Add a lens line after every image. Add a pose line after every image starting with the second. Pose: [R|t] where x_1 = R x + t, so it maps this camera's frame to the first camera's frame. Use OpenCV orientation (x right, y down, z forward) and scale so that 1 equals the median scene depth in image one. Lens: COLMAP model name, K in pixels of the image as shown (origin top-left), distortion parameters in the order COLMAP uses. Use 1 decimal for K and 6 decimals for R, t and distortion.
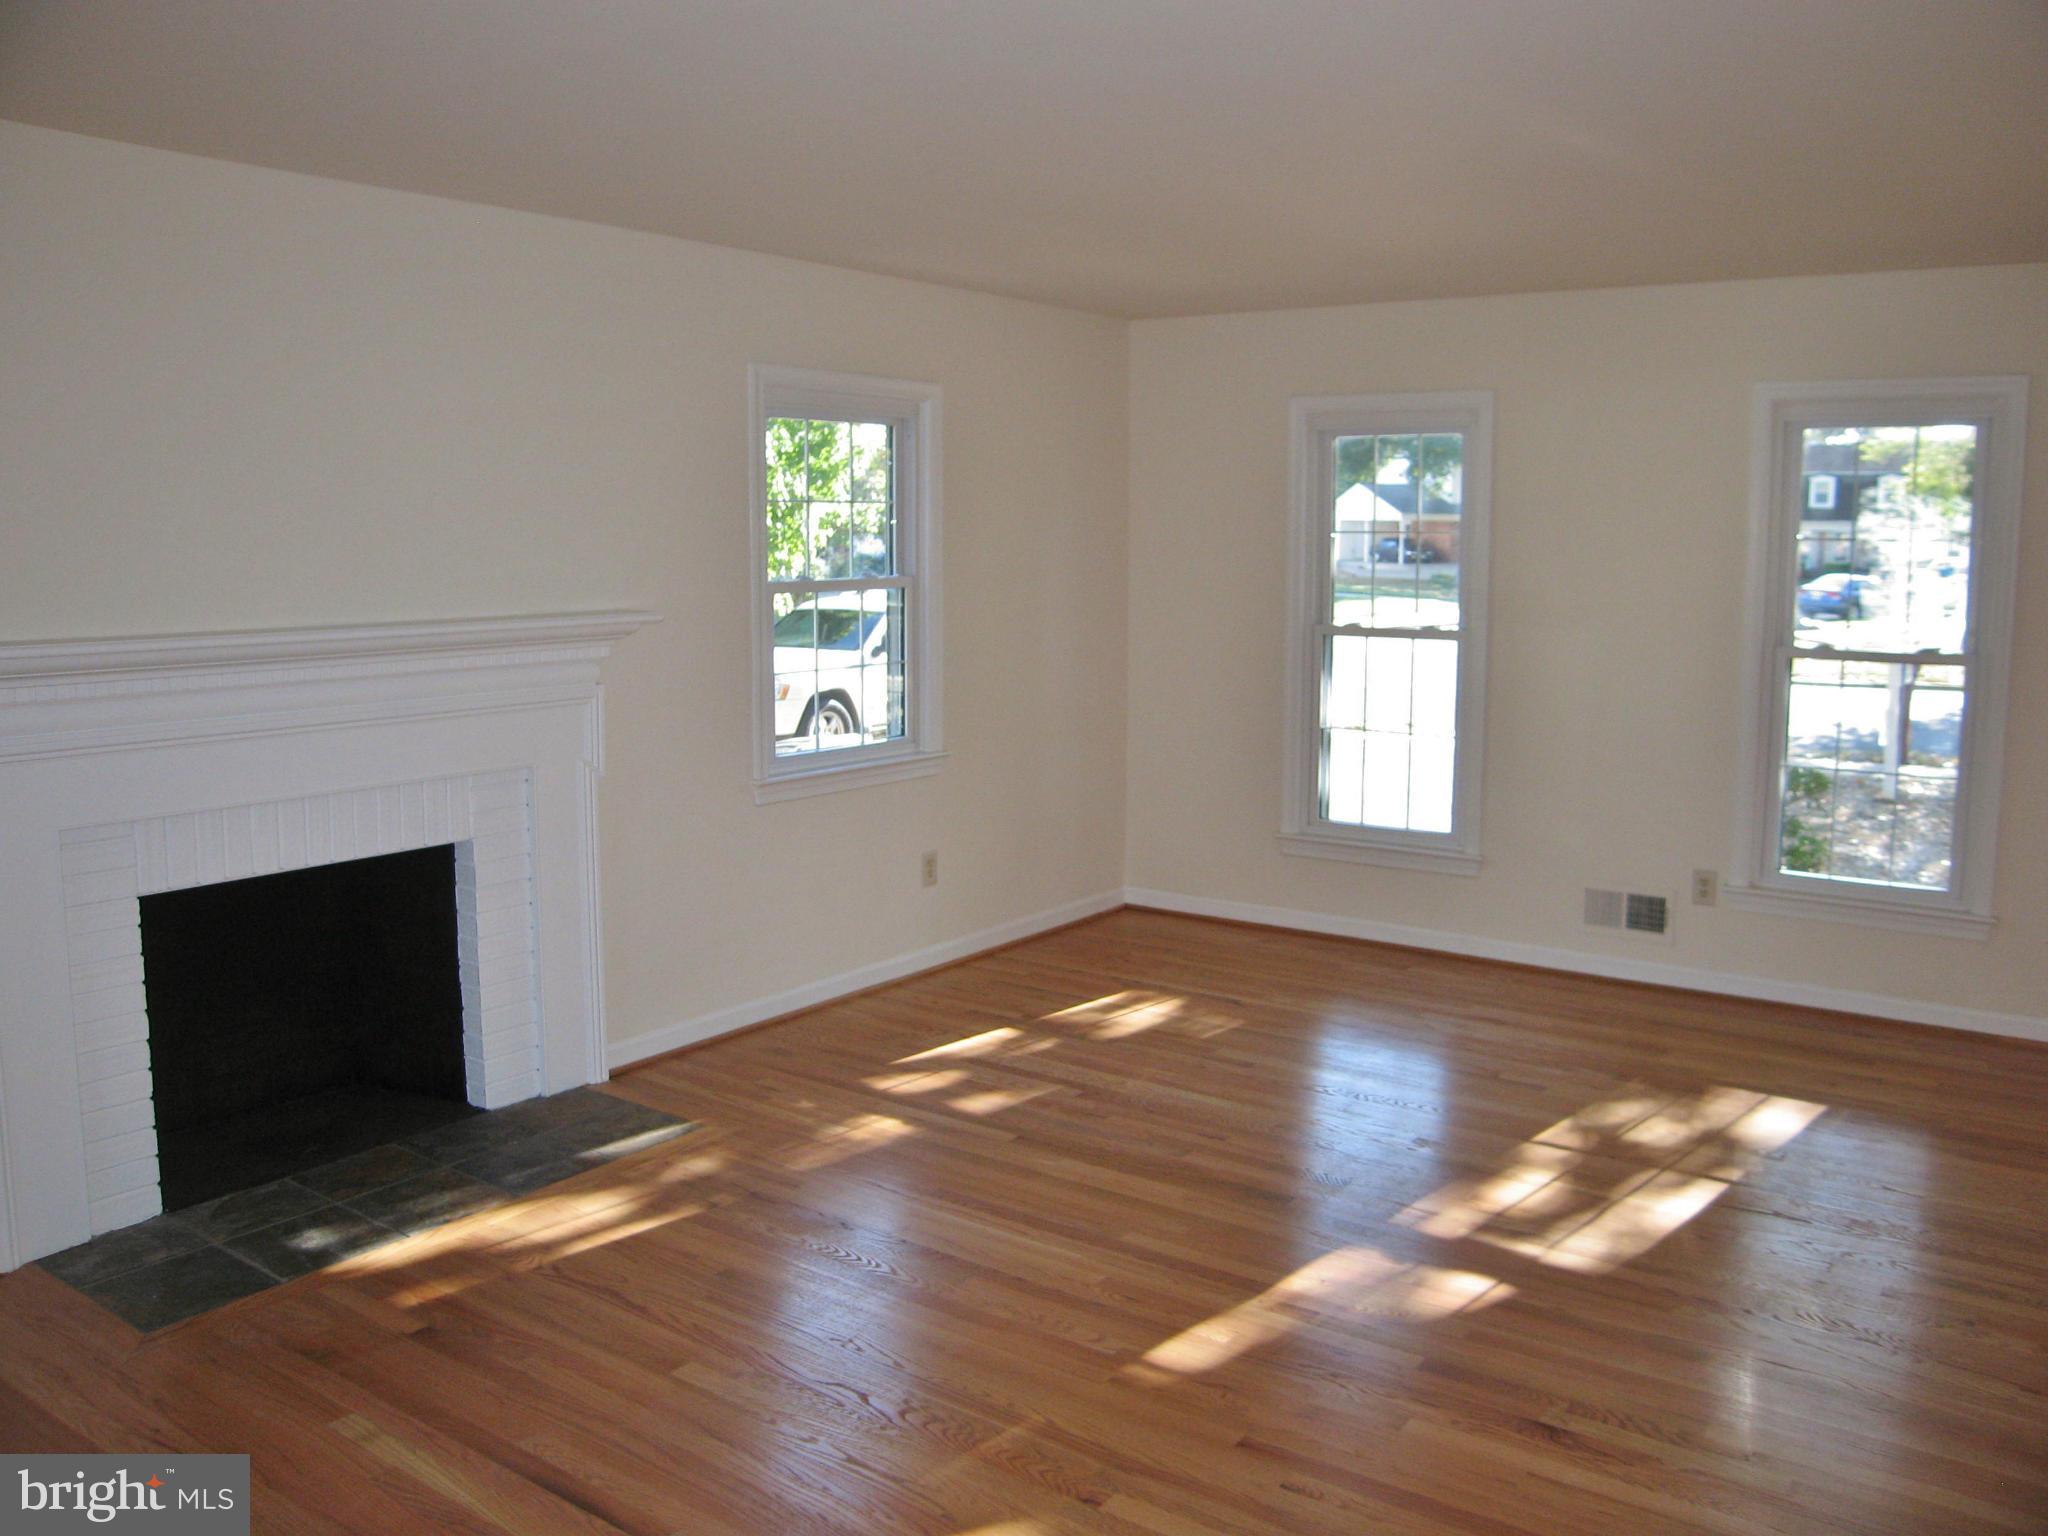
lens RADIAL K [[1685.8, 0, 1032.5], [0, 1685.8, 777.9], [0, 0, 1]] dist [-0.076750, -0.000924]
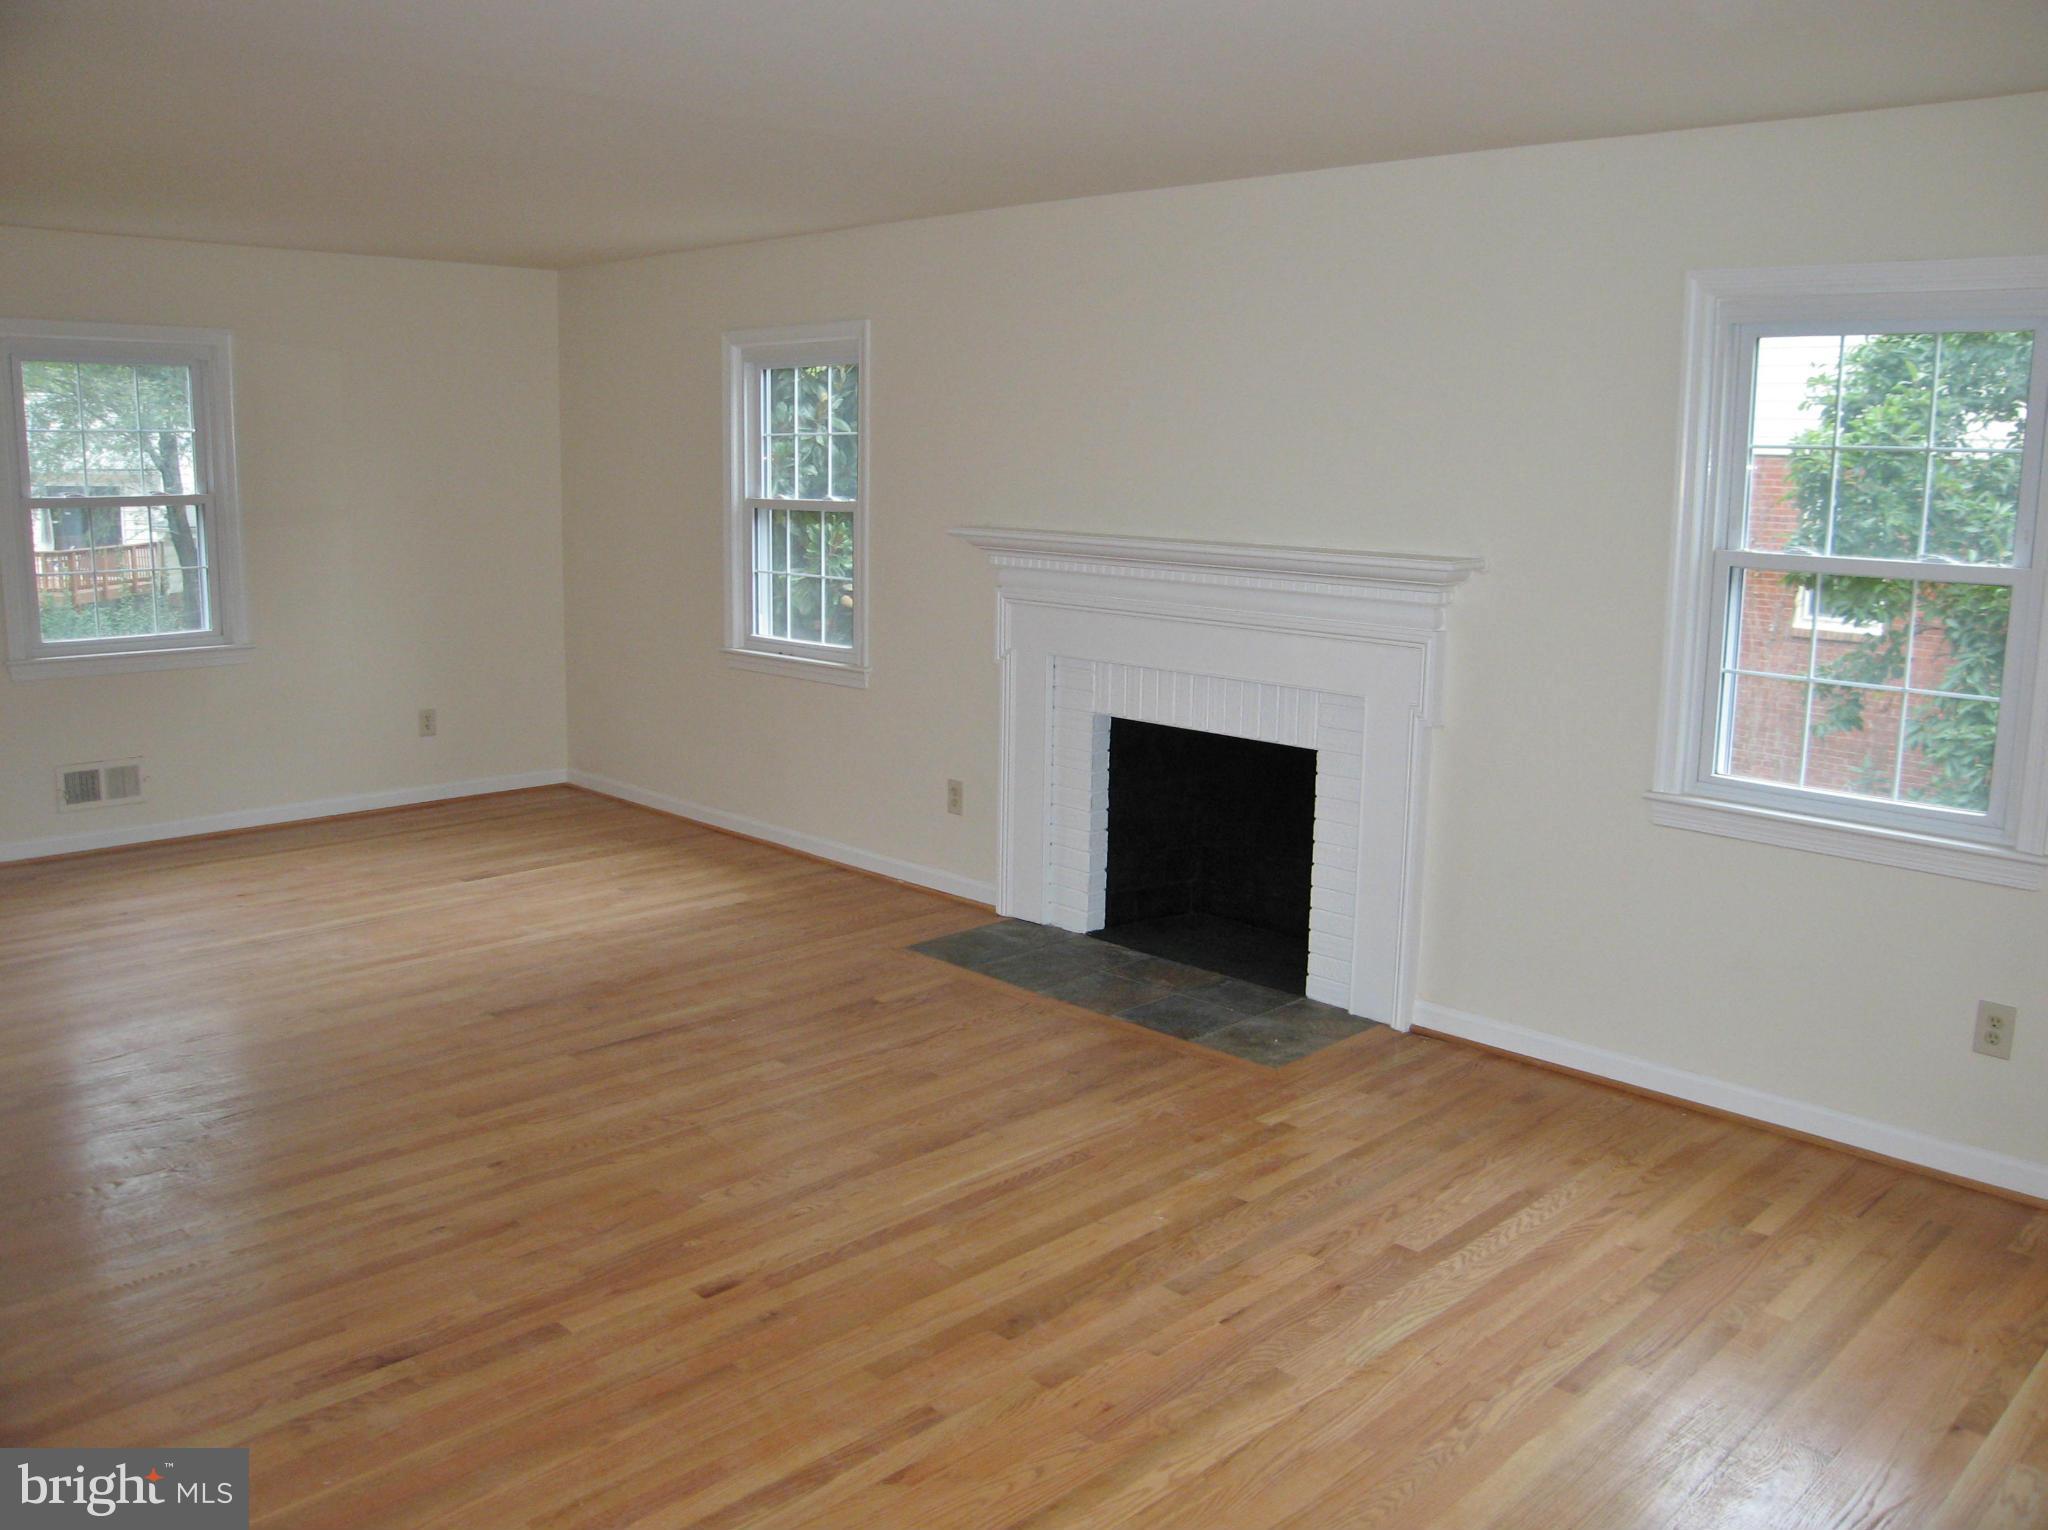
lens RADIAL K [[1685.8, 0, 1036.8], [0, 1685.8, 756.6], [0, 0, 1]] dist [-0.076750, -0.000924]
pose [[-0.148469, 0.166537, -0.974793, 0.818388], [-0.164736, 0.967780, 0.190430, -0.147386], [0.975100, 0.188857, -0.116250, 1.003745]]
